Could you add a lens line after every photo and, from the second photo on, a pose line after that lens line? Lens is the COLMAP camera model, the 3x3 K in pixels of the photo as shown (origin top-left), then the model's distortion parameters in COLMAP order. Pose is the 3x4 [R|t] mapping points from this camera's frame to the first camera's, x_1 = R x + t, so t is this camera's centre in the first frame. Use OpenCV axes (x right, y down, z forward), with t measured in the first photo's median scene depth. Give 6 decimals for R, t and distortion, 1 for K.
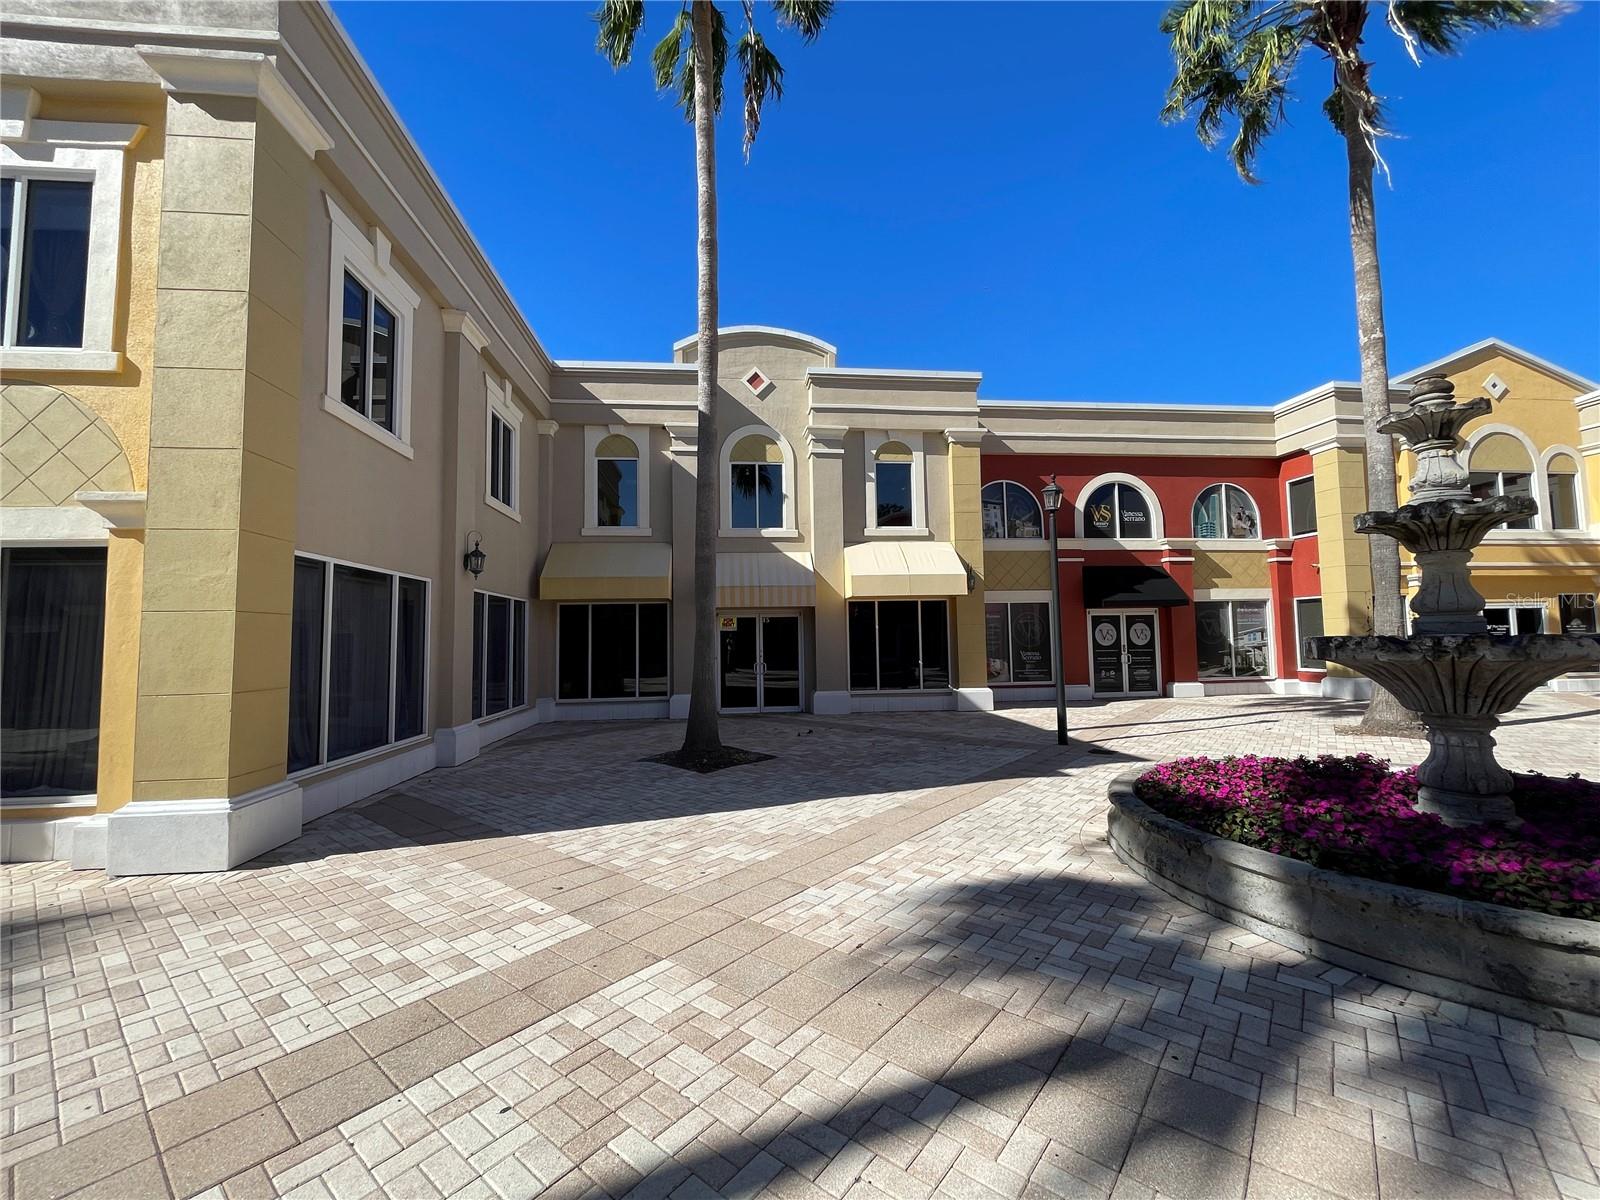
lens RADIAL K [[644.2, 0, 794.4], [0, 644.2, 585.5], [0, 0, 1]] dist [-0.000360, -0.000252]
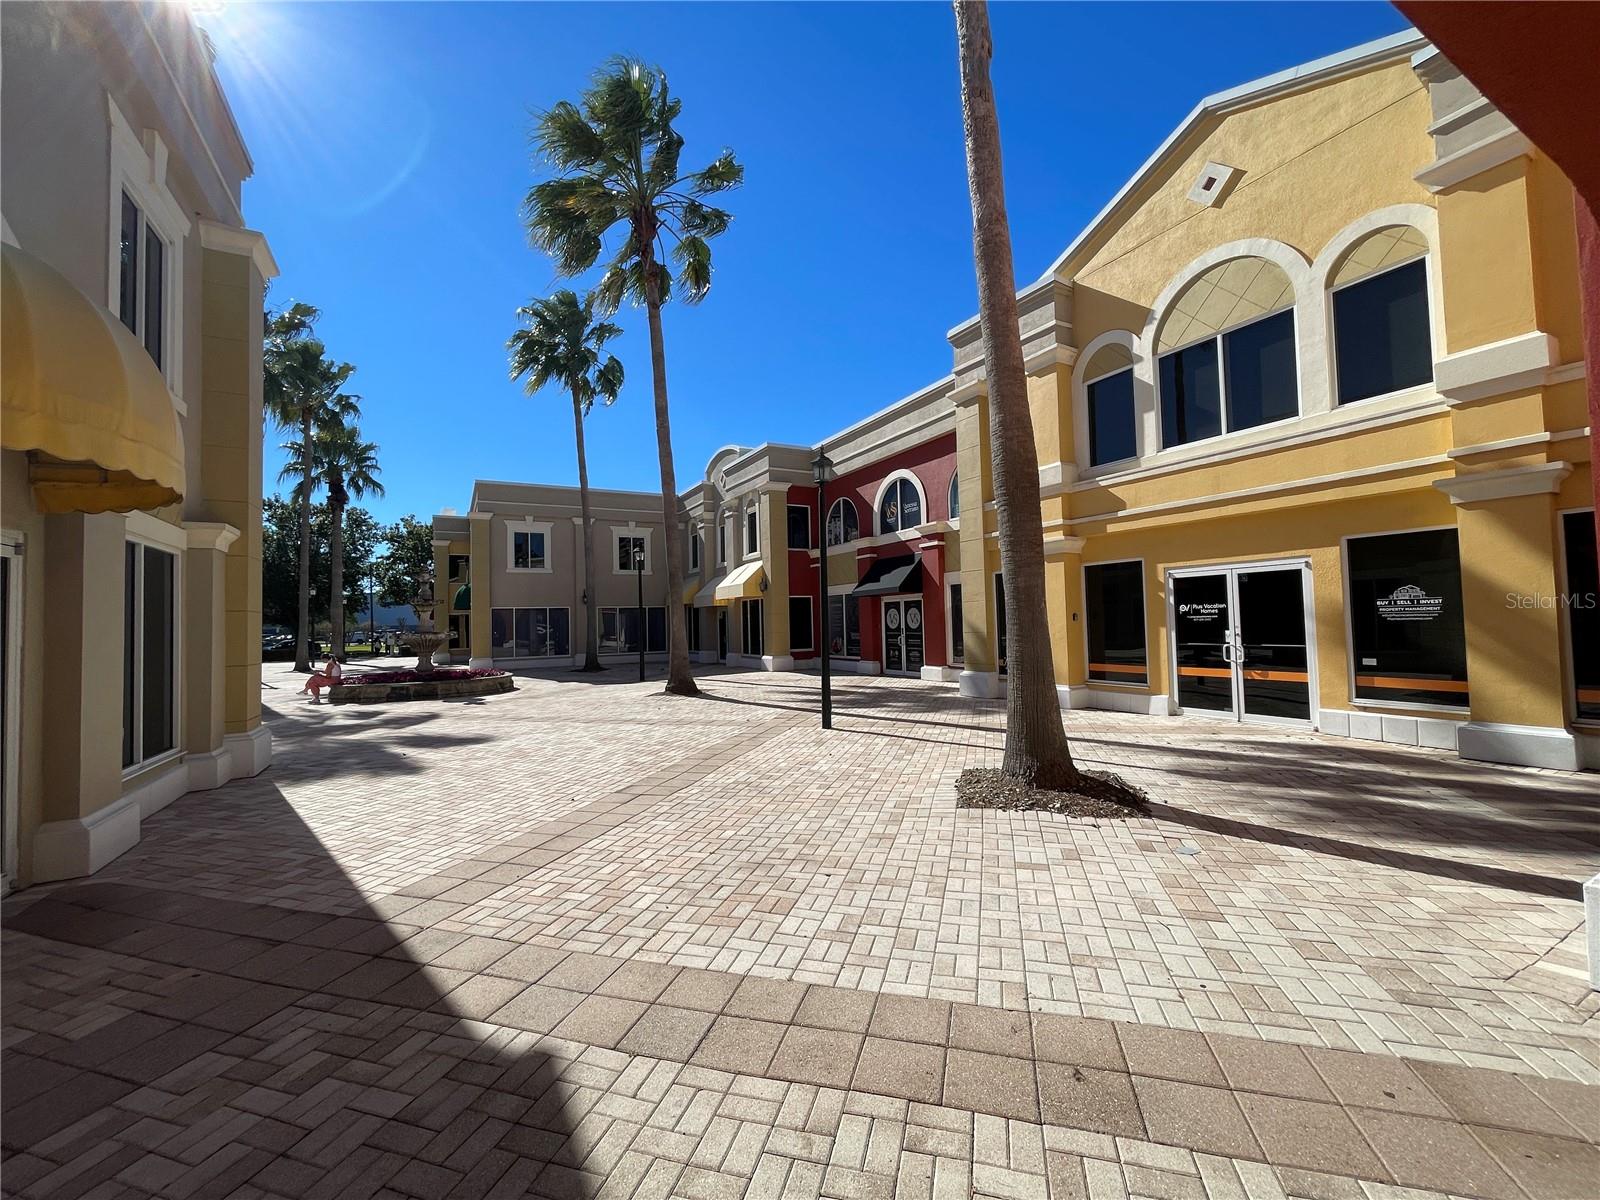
lens RADIAL K [[644.2, 0, 794.4], [0, 644.2, 585.5], [0, 0, 1]] dist [-0.000360, -0.000252]
pose [[0.373322, -0.046163, -0.926552, 1.402922], [0.085632, 0.996212, -0.015131, 0.019877], [0.923741, -0.073694, 0.375861, 0.405227]]
